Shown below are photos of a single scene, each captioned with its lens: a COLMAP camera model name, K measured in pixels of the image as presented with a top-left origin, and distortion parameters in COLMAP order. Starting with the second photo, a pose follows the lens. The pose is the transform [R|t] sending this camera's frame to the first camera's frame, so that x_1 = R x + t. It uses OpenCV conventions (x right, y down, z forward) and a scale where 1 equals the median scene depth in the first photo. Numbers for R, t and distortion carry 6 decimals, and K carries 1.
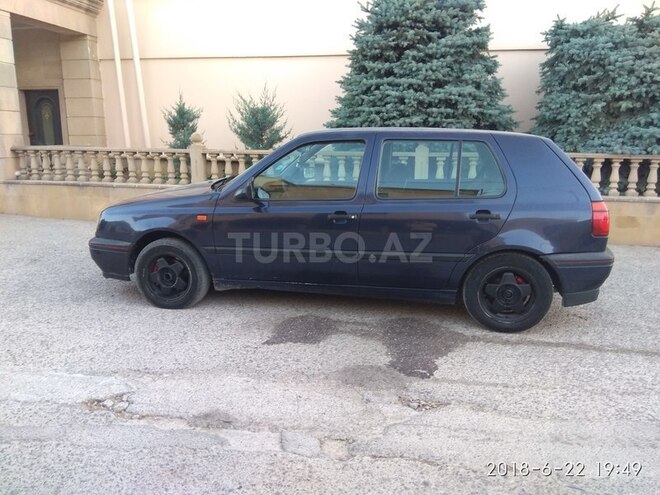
lens RADIAL K [[535.1, 0, 328.5], [0, 535.1, 246.8], [0, 0, 1]] dist [0.009683, -0.042654]
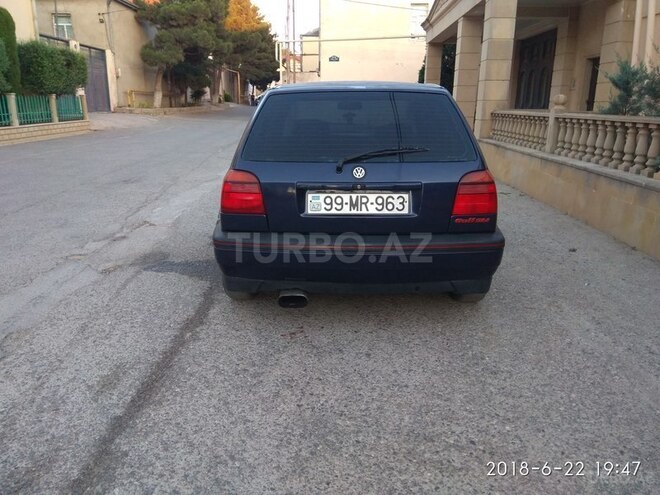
lens RADIAL K [[535.1, 0, 332.5], [0, 535.1, 249.0], [0, 0, 1]] dist [0.009683, -0.042654]
pose [[0.135839, 0.248971, -0.958938, 1.578888], [-0.195510, 0.955612, 0.220412, -0.211508], [0.971248, 0.157541, 0.178486, 1.221707]]
